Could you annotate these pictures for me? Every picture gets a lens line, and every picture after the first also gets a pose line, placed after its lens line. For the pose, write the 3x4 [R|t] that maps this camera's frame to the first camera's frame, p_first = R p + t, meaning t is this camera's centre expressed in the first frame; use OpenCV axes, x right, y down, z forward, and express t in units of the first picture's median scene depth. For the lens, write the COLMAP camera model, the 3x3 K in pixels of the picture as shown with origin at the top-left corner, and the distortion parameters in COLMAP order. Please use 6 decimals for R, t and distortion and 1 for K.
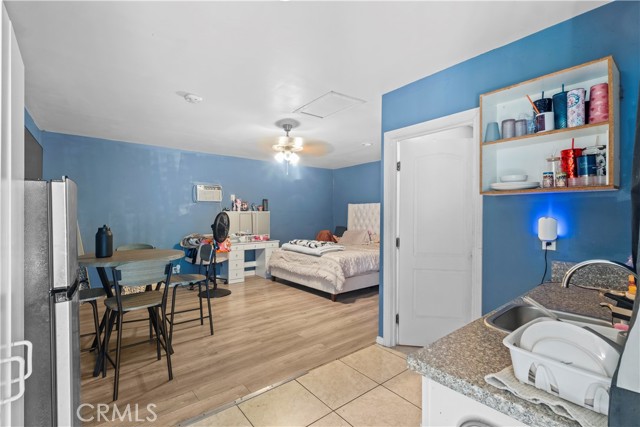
lens RADIAL K [[287.3, 0, 315.9], [0, 287.3, 223.5], [0, 0, 1]] dist [-0.000713, -0.000588]
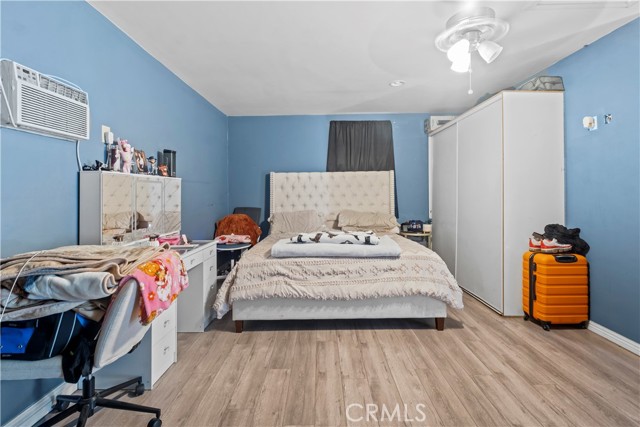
lens RADIAL K [[295.5, 0, 318.7], [0, 295.5, 193.8], [0, 0, 1]] dist [0.002091, 0.000081]
pose [[0.635288, -0.002512, 0.772271, -0.465020], [0.030852, 0.999279, -0.022129, -0.001194], [-0.771659, 0.037884, 0.634908, 0.658840]]
